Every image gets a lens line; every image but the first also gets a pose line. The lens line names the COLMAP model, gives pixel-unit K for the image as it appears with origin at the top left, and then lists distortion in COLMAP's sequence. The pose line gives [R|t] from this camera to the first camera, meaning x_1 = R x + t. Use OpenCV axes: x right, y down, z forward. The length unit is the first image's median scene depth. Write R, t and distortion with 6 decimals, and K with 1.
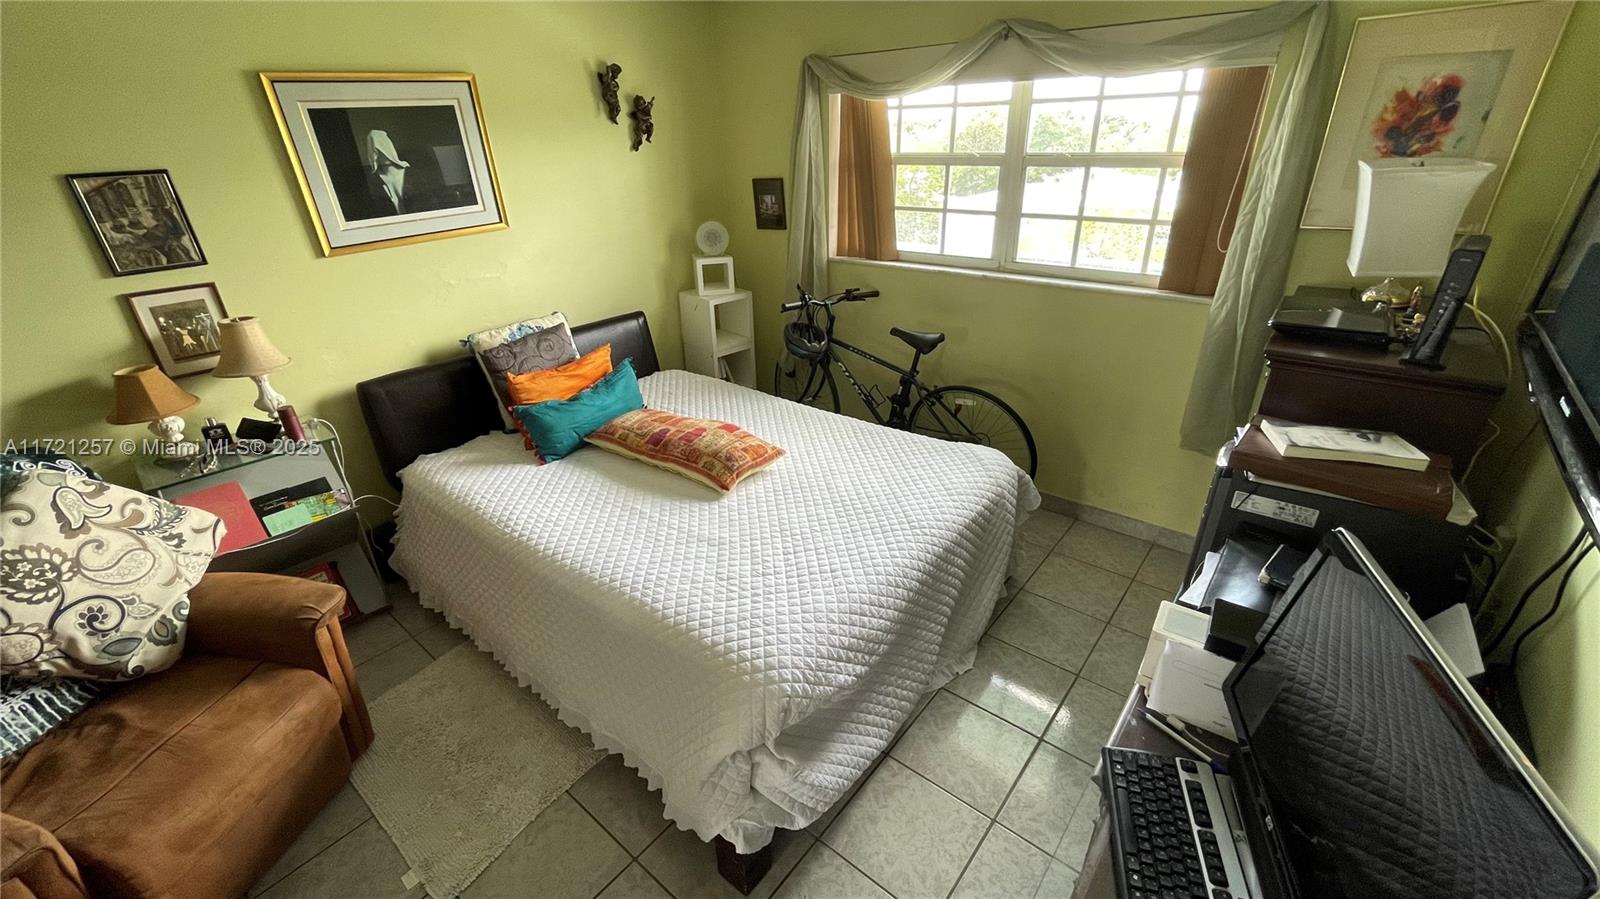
lens RADIAL K [[648.2, 0, 797.2], [0, 648.2, 451.9], [0, 0, 1]] dist [-0.000069, -0.000629]
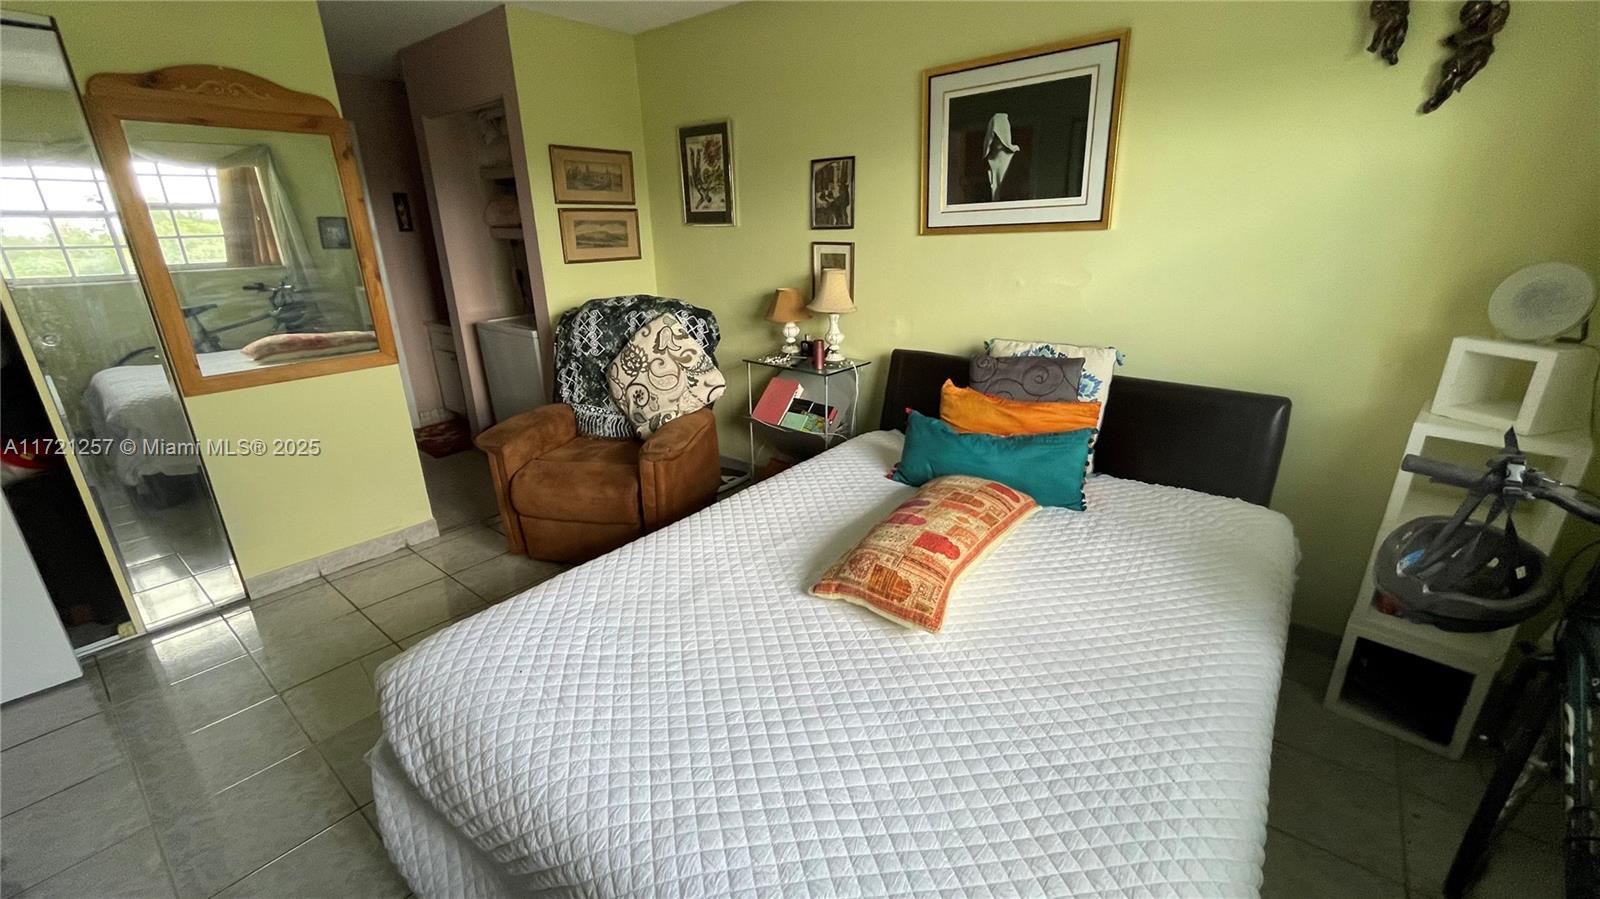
lens RADIAL K [[648.2, 0, 794.7], [0, 648.2, 451.3], [0, 0, 1]] dist [-0.000069, -0.000629]
pose [[0.012639, 0.360937, -0.932505, 0.513443], [-0.430411, 0.843725, 0.320740, -0.297505], [0.902544, 0.397306, 0.166015, 0.911286]]
